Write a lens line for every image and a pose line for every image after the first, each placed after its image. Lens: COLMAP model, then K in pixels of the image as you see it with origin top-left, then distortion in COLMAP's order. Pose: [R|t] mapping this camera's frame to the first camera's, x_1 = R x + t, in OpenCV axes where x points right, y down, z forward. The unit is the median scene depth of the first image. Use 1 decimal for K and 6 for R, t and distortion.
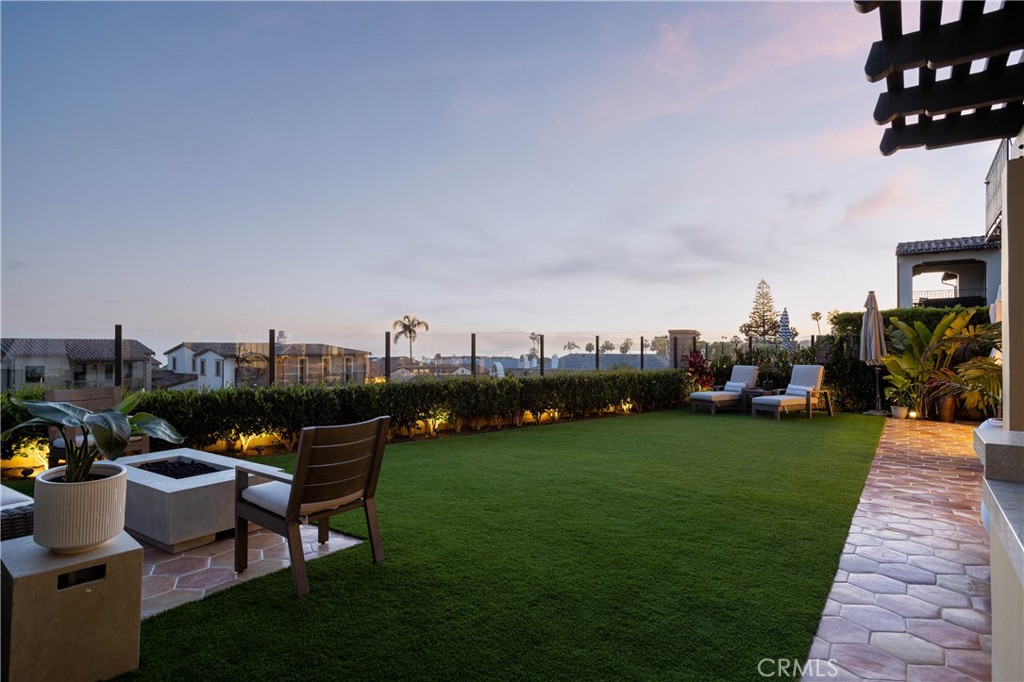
lens RADIAL K [[573.2, 0, 512.0], [0, 573.2, 341.0], [0, 0, 1]] dist [-0.000922, -0.000184]
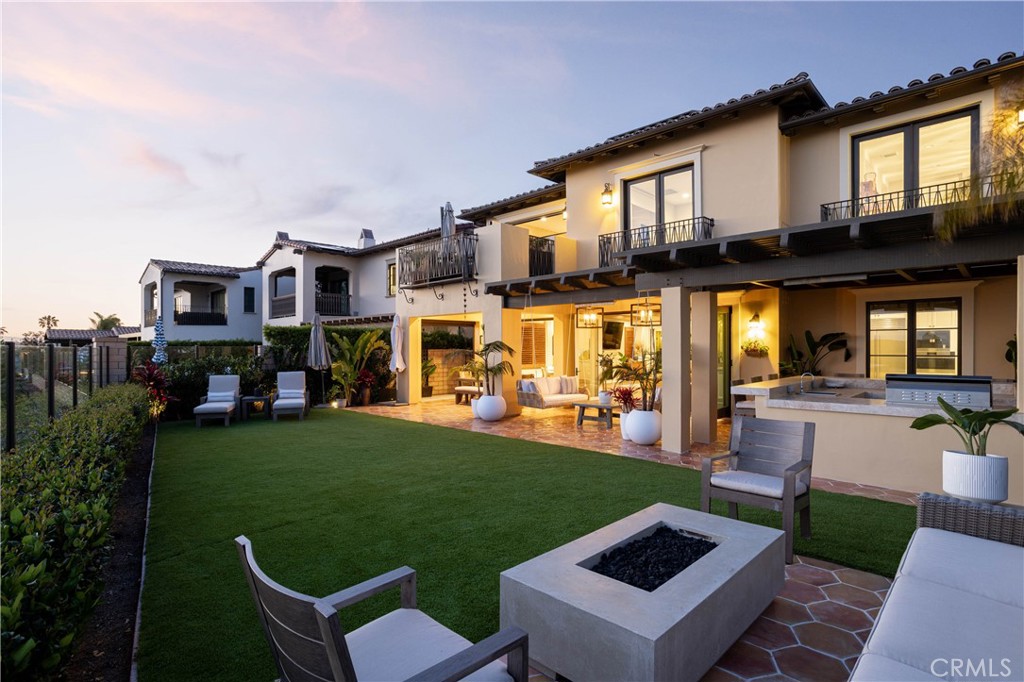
lens RADIAL K [[509.4, 0, 512.0], [0, 509.4, 341.0], [0, 0, 1]] dist [-0.063339, 0.000335]
pose [[0.166430, 0.009805, 0.986005, -0.438728], [-0.003570, 0.999950, -0.009341, -0.013521], [-0.986047, -0.001965, 0.166457, 0.388175]]
